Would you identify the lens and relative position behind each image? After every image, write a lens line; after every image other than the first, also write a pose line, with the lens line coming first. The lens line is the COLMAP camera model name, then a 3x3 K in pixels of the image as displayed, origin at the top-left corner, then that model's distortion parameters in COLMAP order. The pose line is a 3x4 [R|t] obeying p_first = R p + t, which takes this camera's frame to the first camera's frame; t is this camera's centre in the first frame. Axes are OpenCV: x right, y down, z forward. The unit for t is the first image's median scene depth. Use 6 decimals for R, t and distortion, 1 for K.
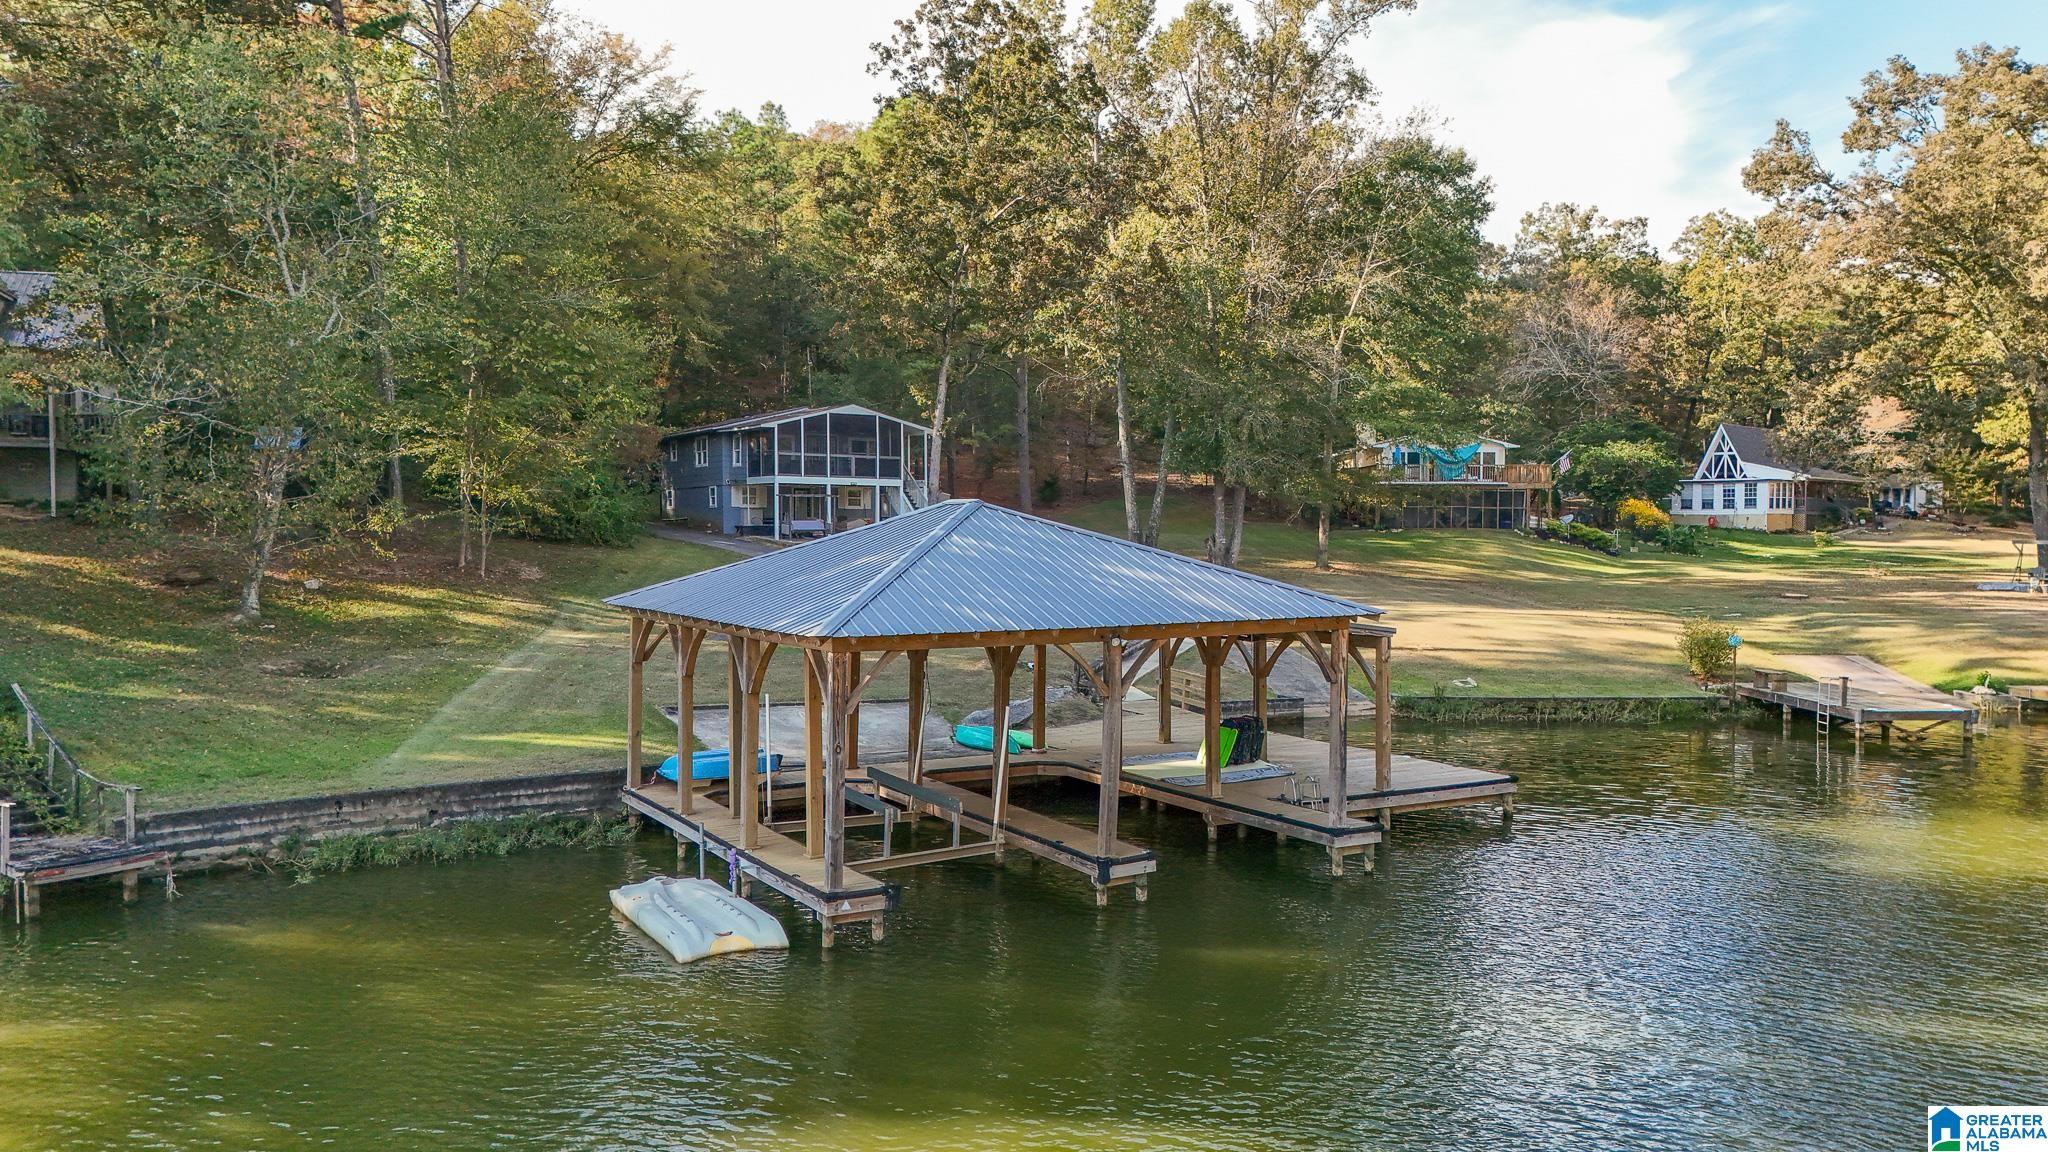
lens RADIAL K [[1542.3, 0, 1033.4], [0, 1542.3, 581.7], [0, 0, 1]] dist [0.042397, -0.010809]
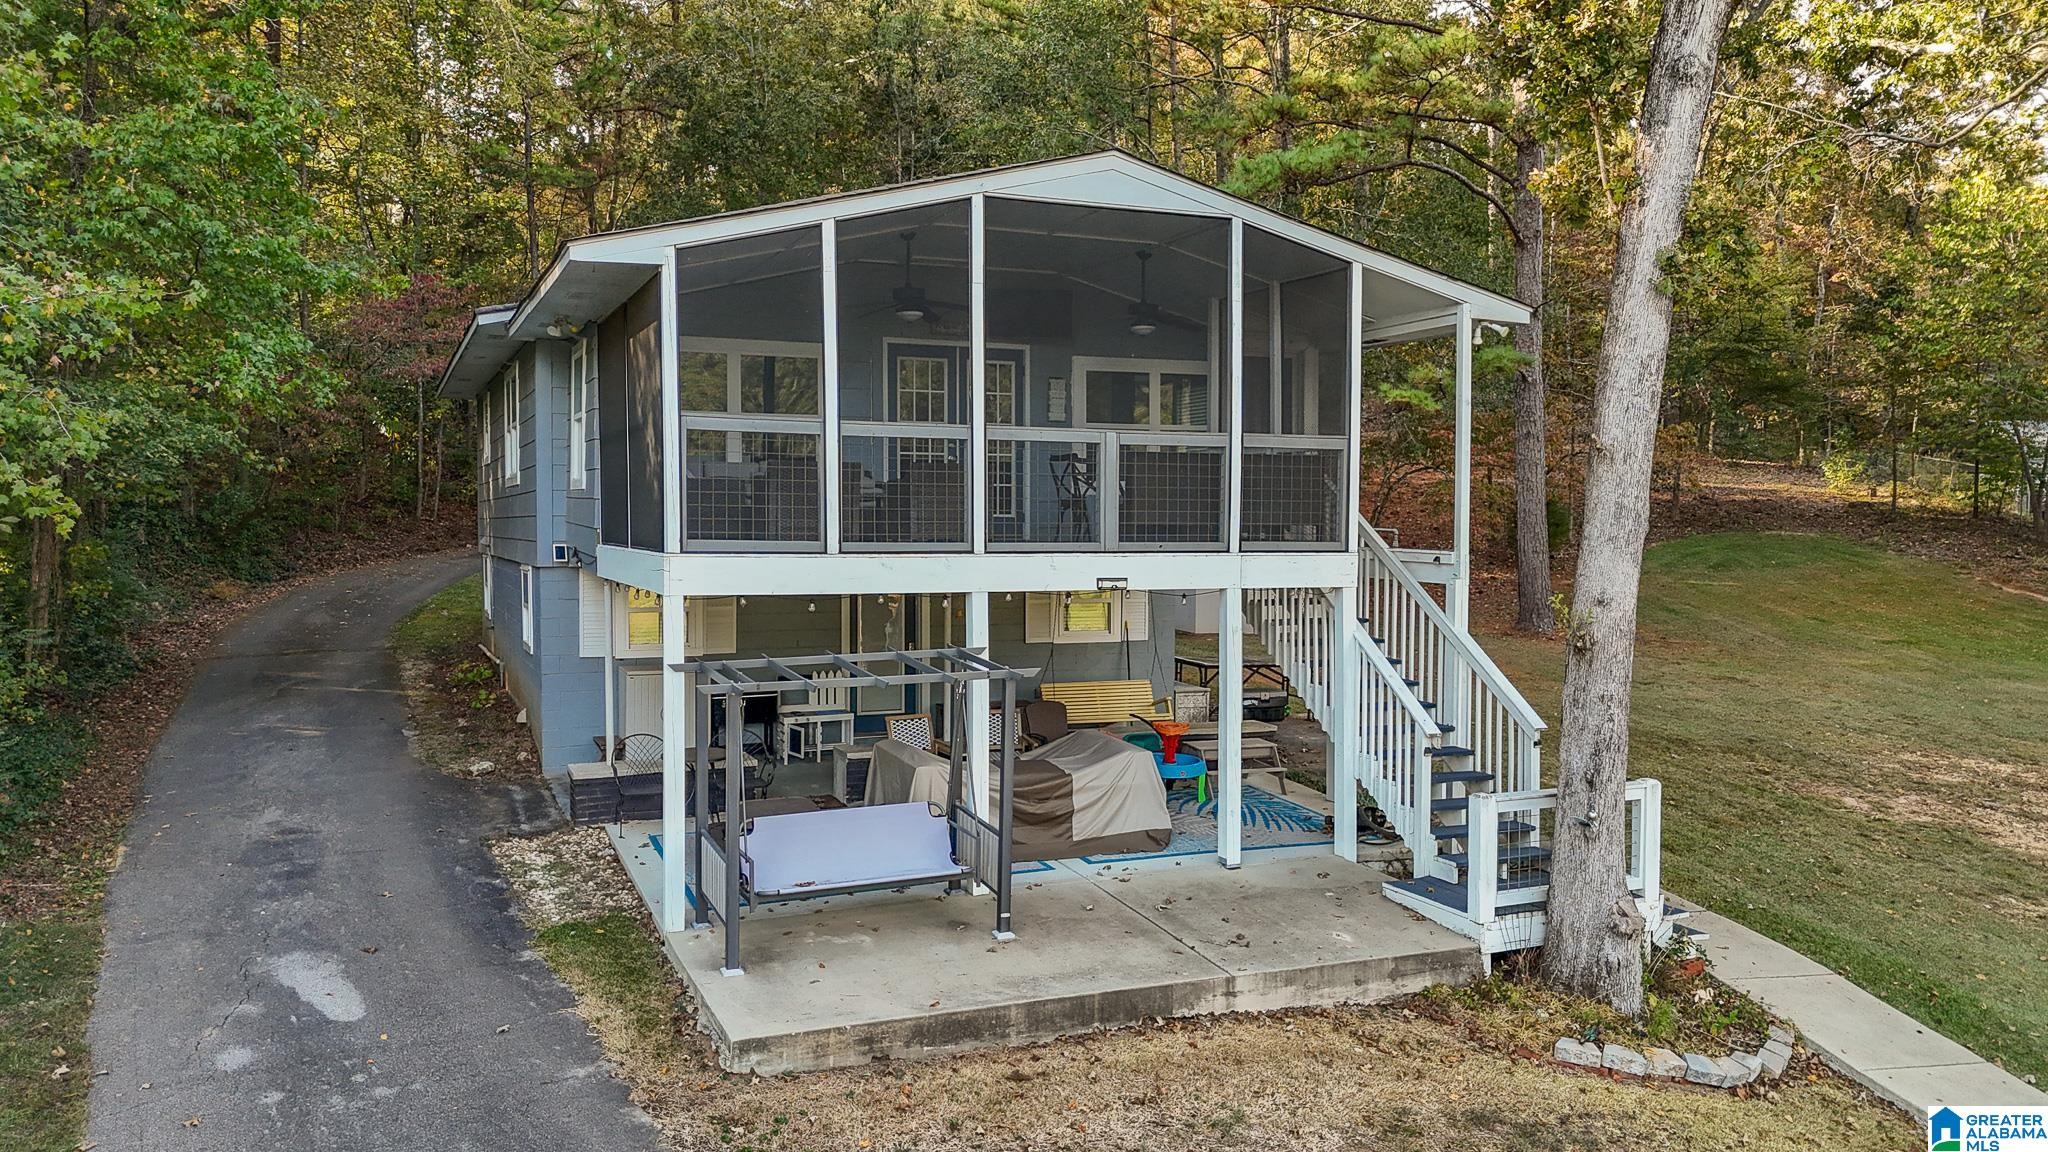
lens RADIAL K [[1475.2, 0, 1014.7], [0, 1475.2, 579.2], [0, 0, 1]] dist [0.044174, -0.008312]
pose [[0.991696, 0.000125, -0.128606, -0.106402], [-0.000934, 0.999980, -0.006227, -0.063779], [0.128603, 0.006296, 0.991676, 0.831595]]
